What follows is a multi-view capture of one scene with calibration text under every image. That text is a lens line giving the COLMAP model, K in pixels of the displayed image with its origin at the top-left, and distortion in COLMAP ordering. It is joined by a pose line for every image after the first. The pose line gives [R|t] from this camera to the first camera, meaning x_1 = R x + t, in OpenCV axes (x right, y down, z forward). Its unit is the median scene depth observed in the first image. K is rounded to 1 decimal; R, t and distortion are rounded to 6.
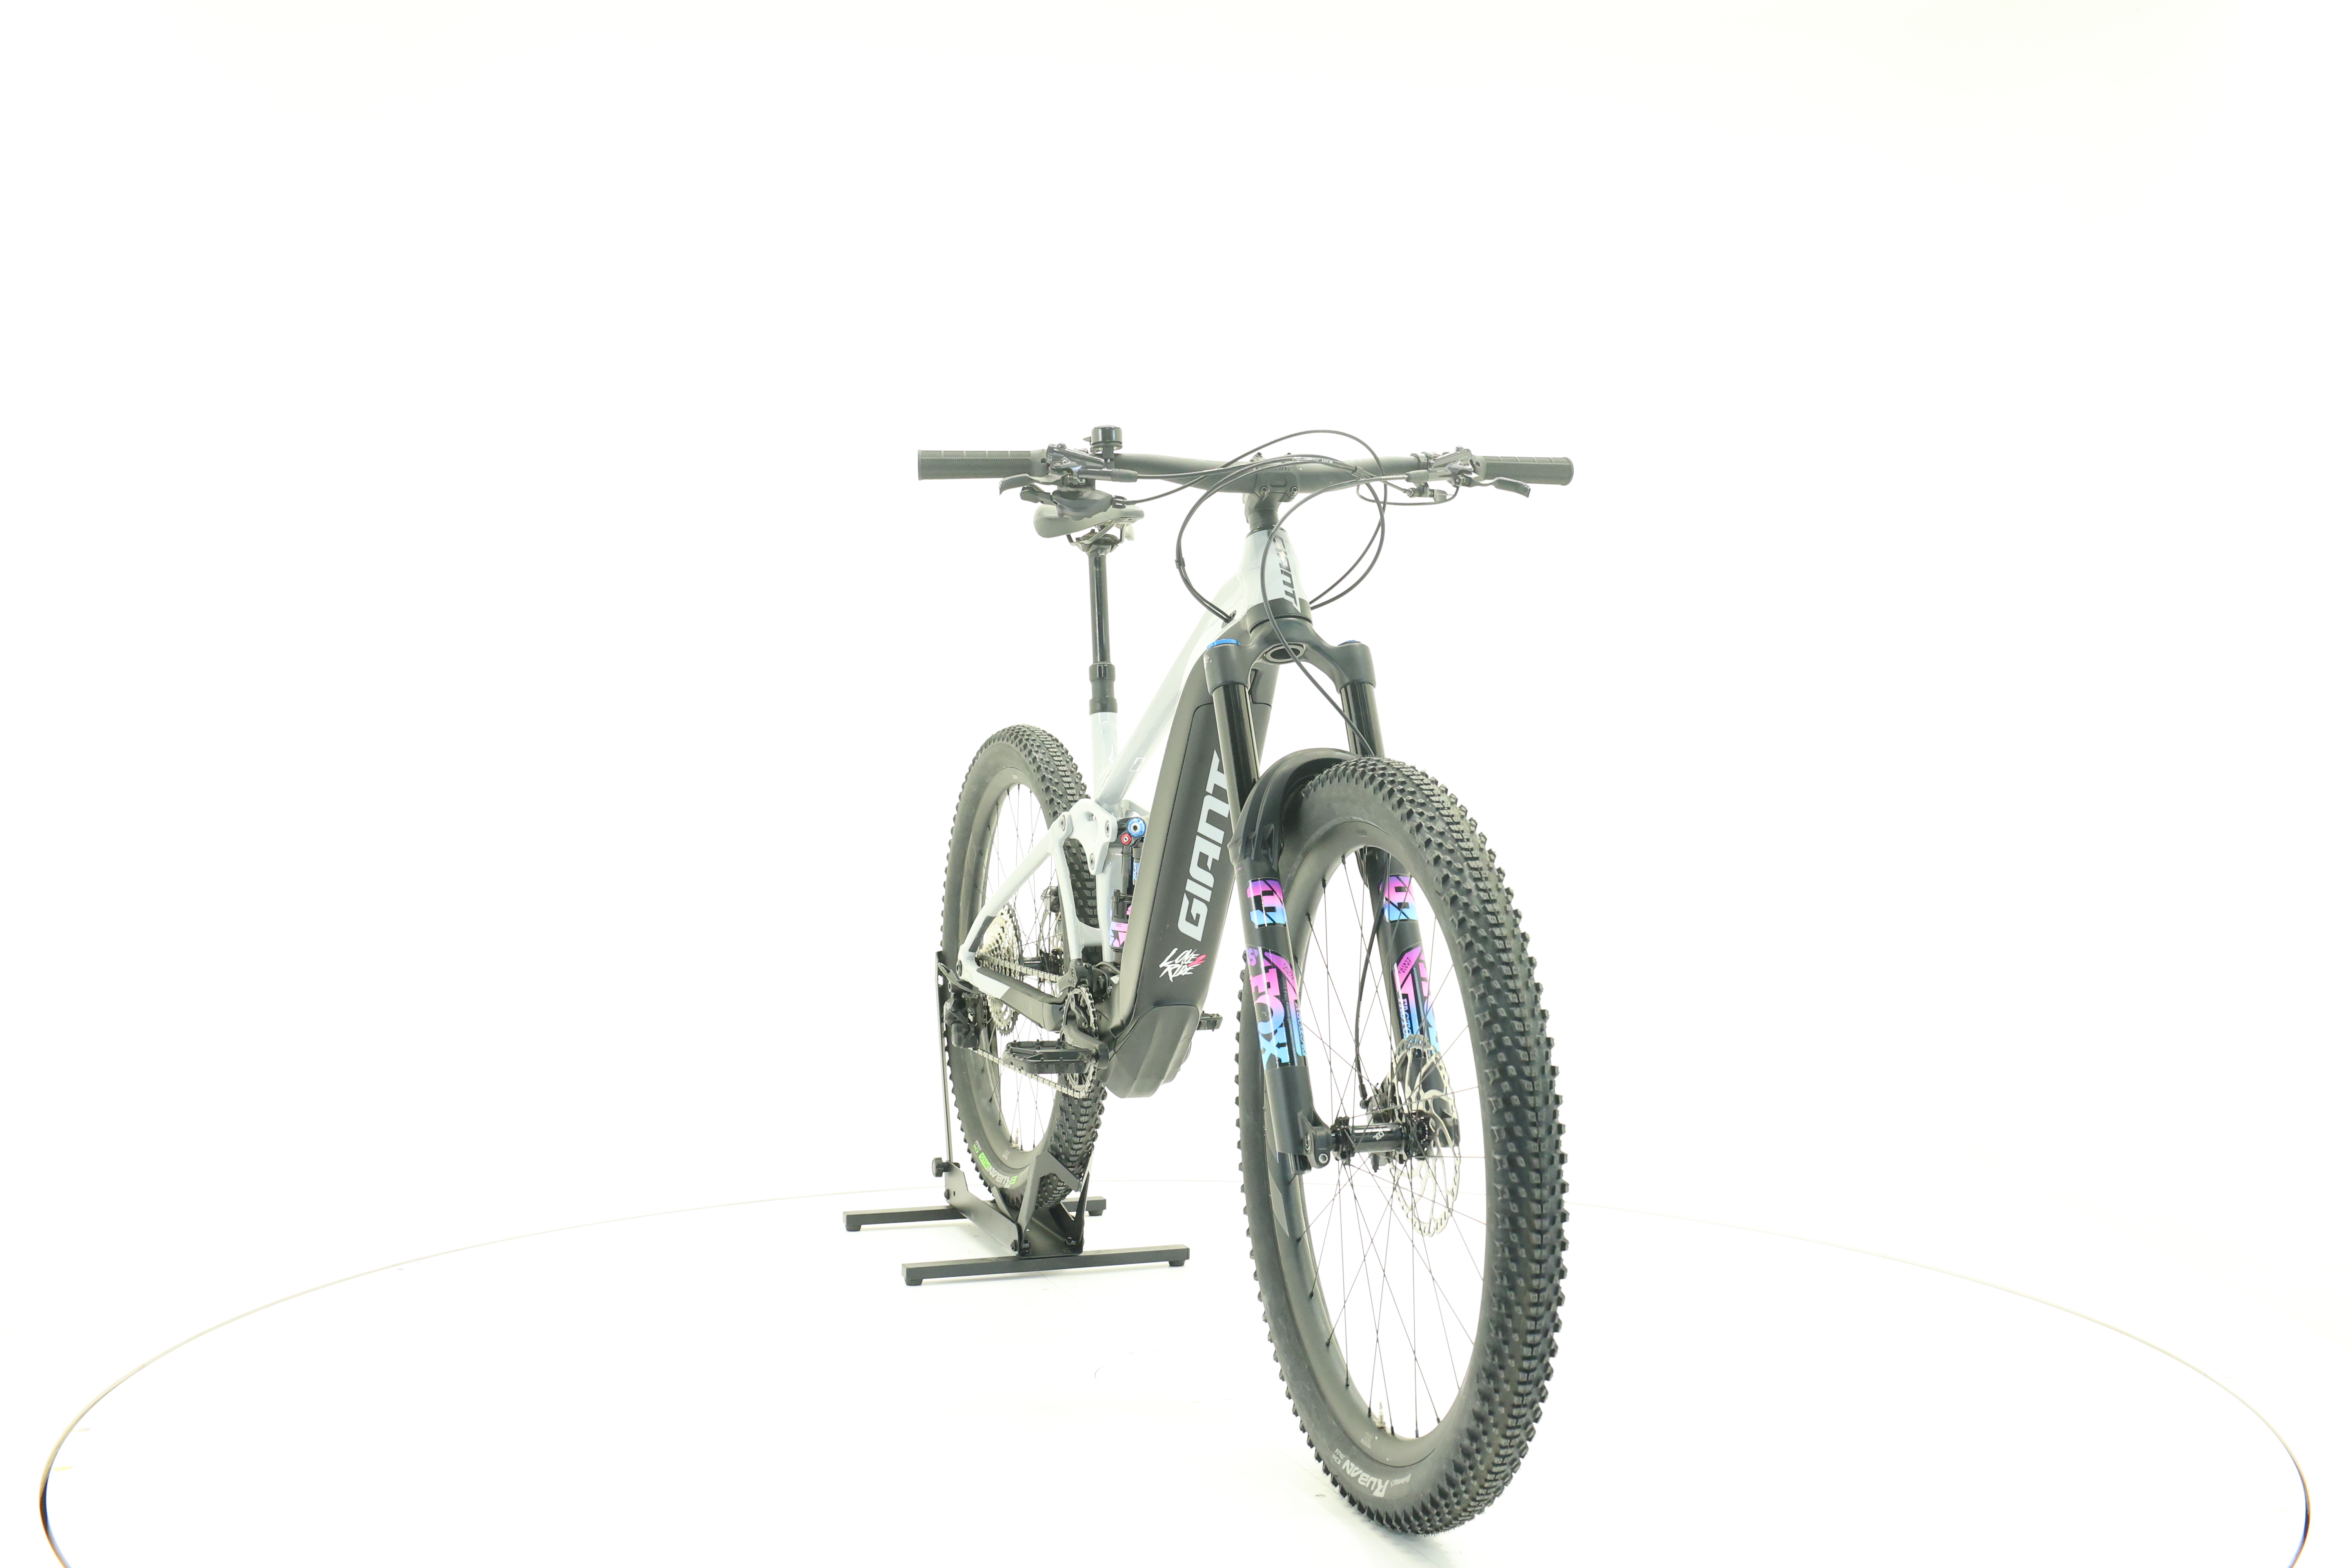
lens RADIAL K [[2451.1, 0, 1174.2], [0, 2451.1, 729.3], [0, 0, 1]] dist [-0.015052, 0.026314]
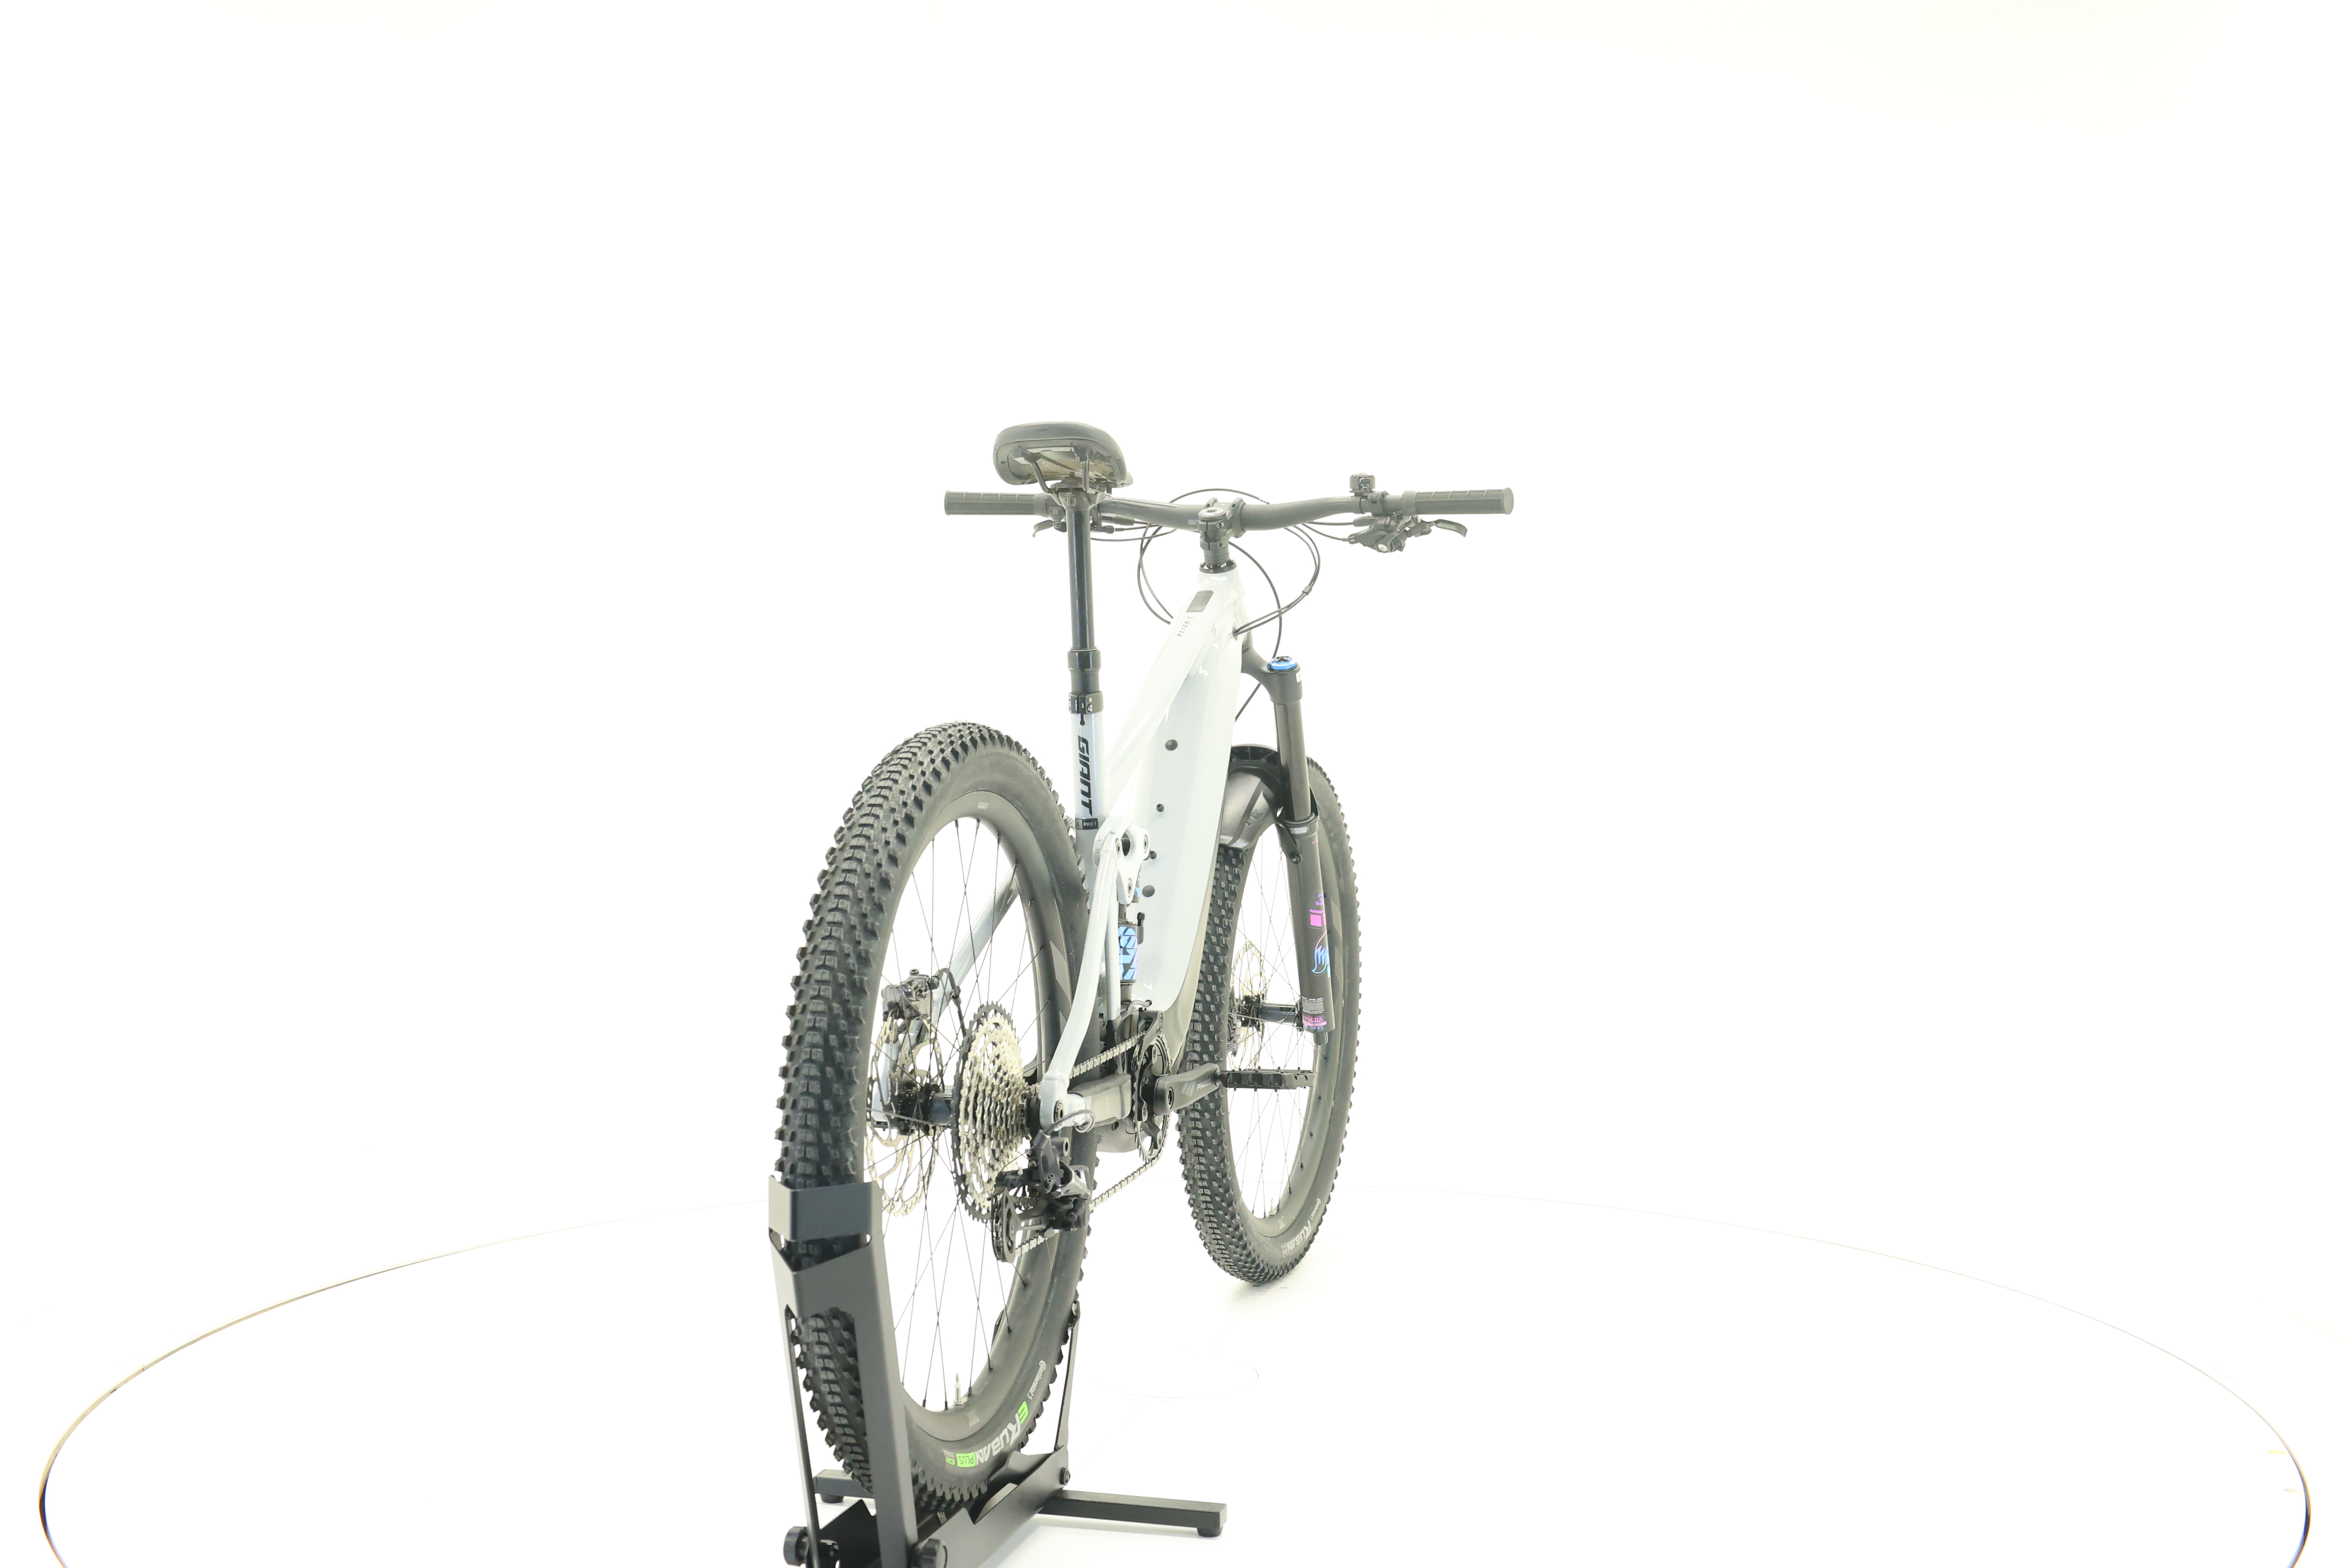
lens RADIAL K [[2451.1, 0, 1174.2], [0, 2451.1, 729.3], [0, 0, 1]] dist [-0.015052, 0.026314]
pose [[-0.816528, -0.008405, 0.577245, -0.623958], [-0.008366, 0.999961, 0.002726, -0.003102], [-0.577246, -0.002603, -0.816566, 1.977626]]
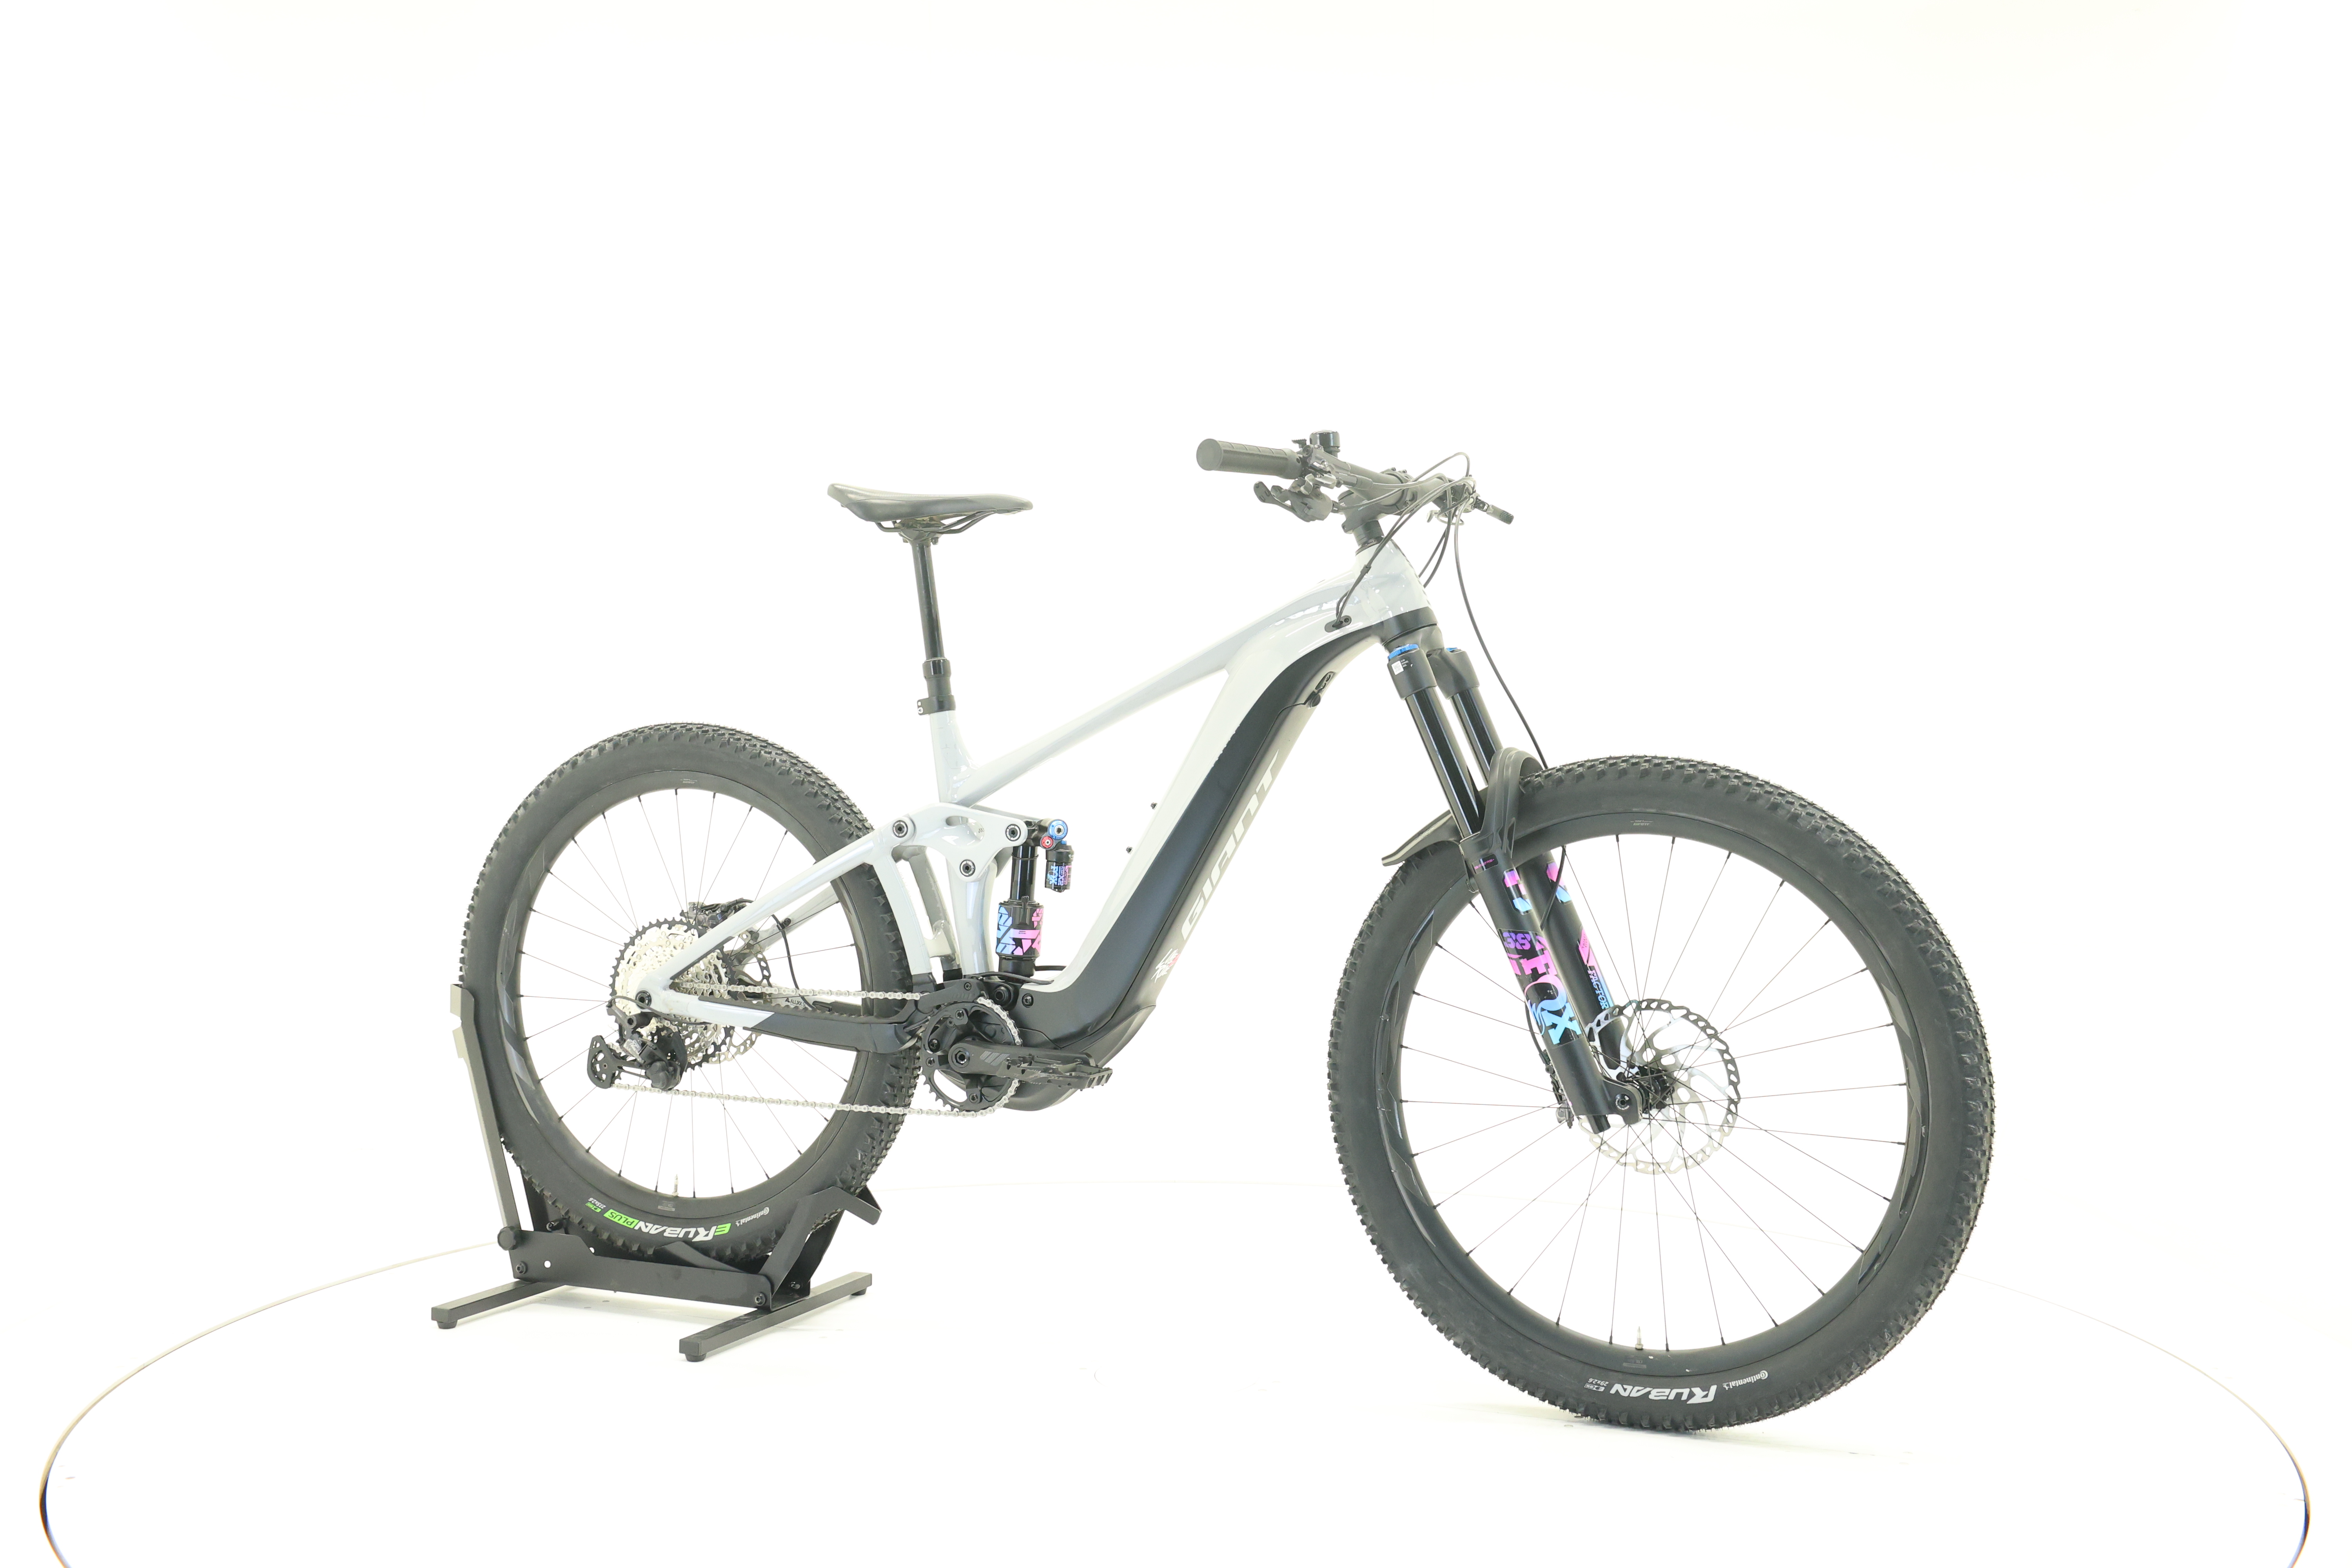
lens RADIAL K [[2451.1, 0, 1174.2], [0, 2451.1, 729.3], [0, 0, 1]] dist [-0.015052, 0.026314]
pose [[0.683664, -0.000590, 0.729796, -0.793710], [-0.001449, 0.999997, 0.002165, -0.002382], [-0.729795, -0.002538, 0.683661, 0.345141]]
